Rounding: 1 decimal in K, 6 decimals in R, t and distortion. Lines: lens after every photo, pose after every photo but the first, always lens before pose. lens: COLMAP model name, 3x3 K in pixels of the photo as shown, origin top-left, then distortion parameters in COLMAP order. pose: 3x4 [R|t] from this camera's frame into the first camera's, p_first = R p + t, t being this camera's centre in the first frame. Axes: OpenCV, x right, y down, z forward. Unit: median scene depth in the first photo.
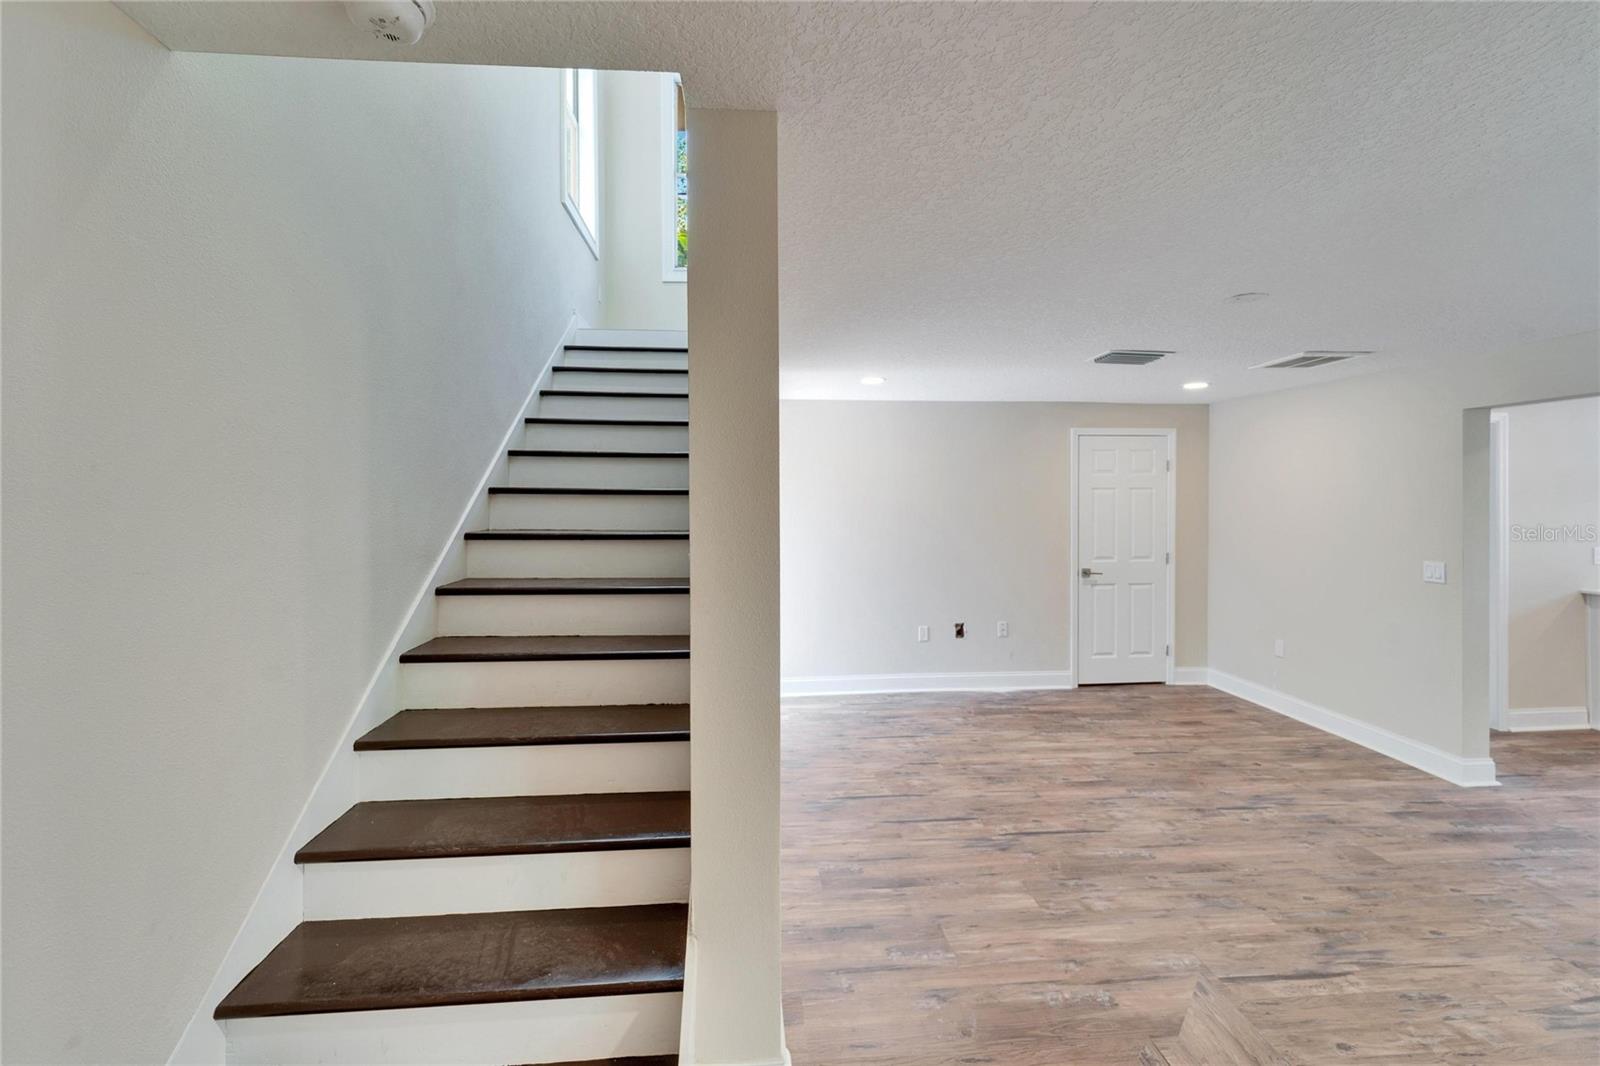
lens RADIAL K [[661.0, 0, 782.3], [0, 661.0, 504.1], [0, 0, 1]] dist [0.004053, -0.002388]
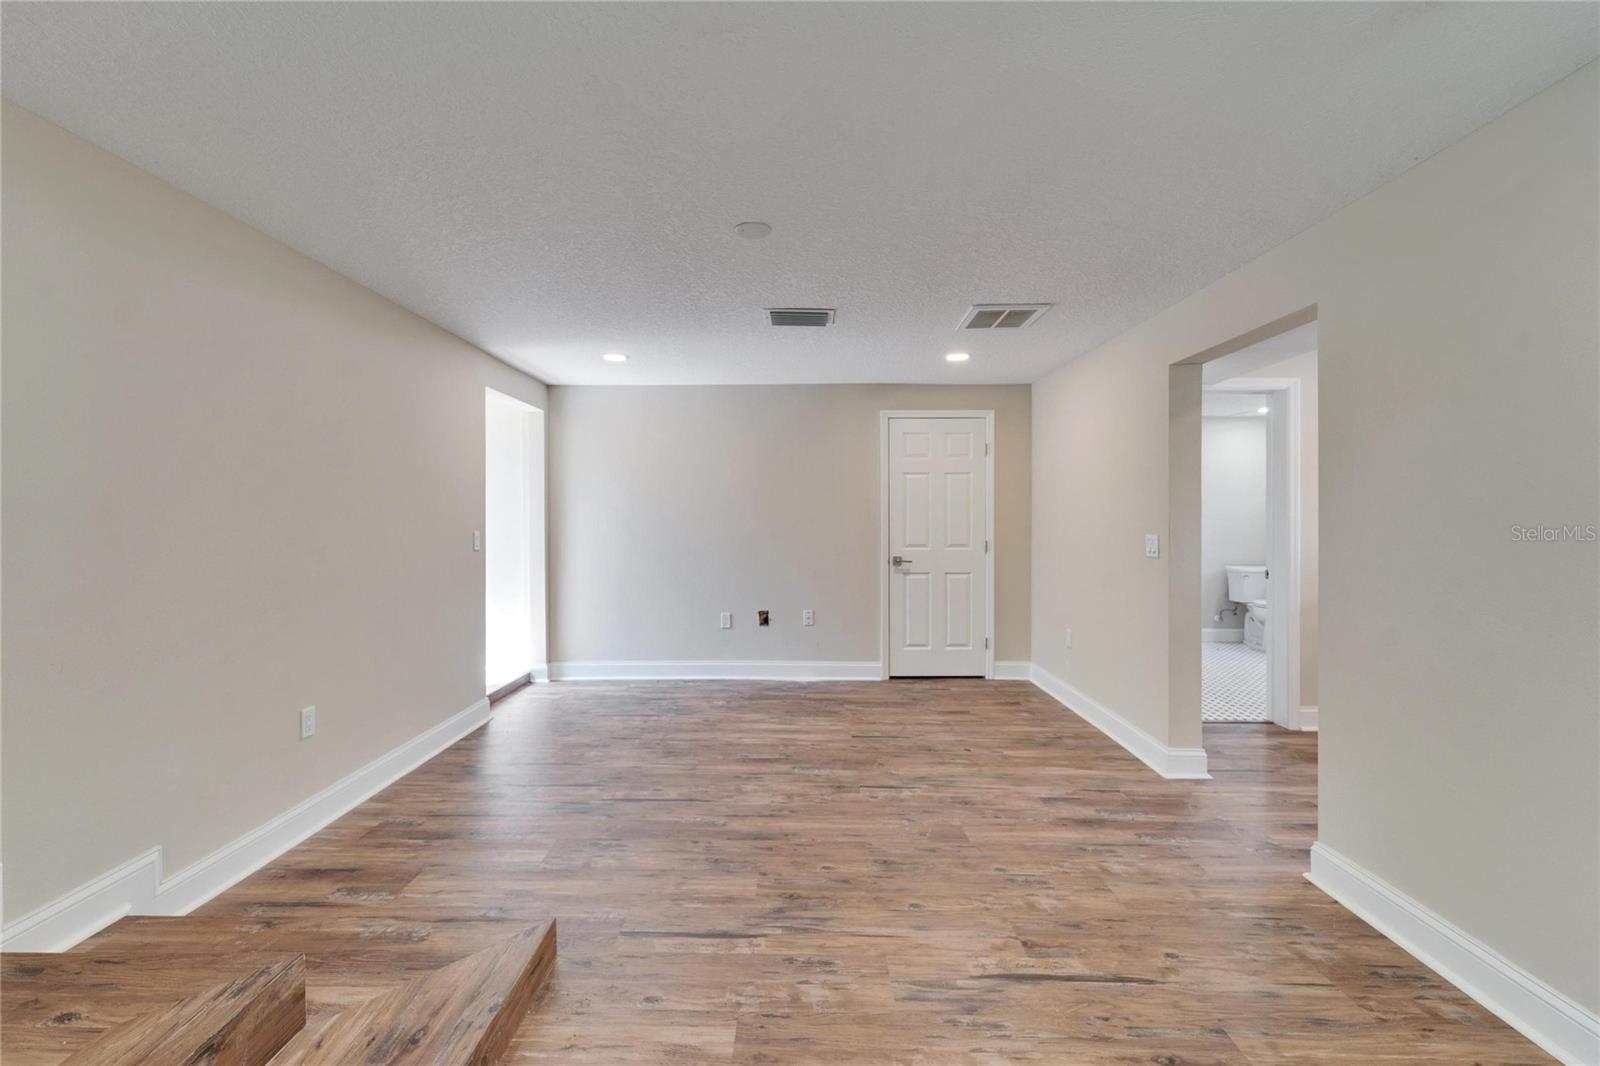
lens RADIAL K [[661.0, 0, 789.5], [0, 661.0, 519.1], [0, 0, 1]] dist [0.004053, -0.002388]
pose [[0.996000, 0.003173, -0.089299, 0.666938], [-0.003844, 0.999966, -0.007341, 0.088257], [0.089272, 0.007655, 0.995978, 0.048251]]
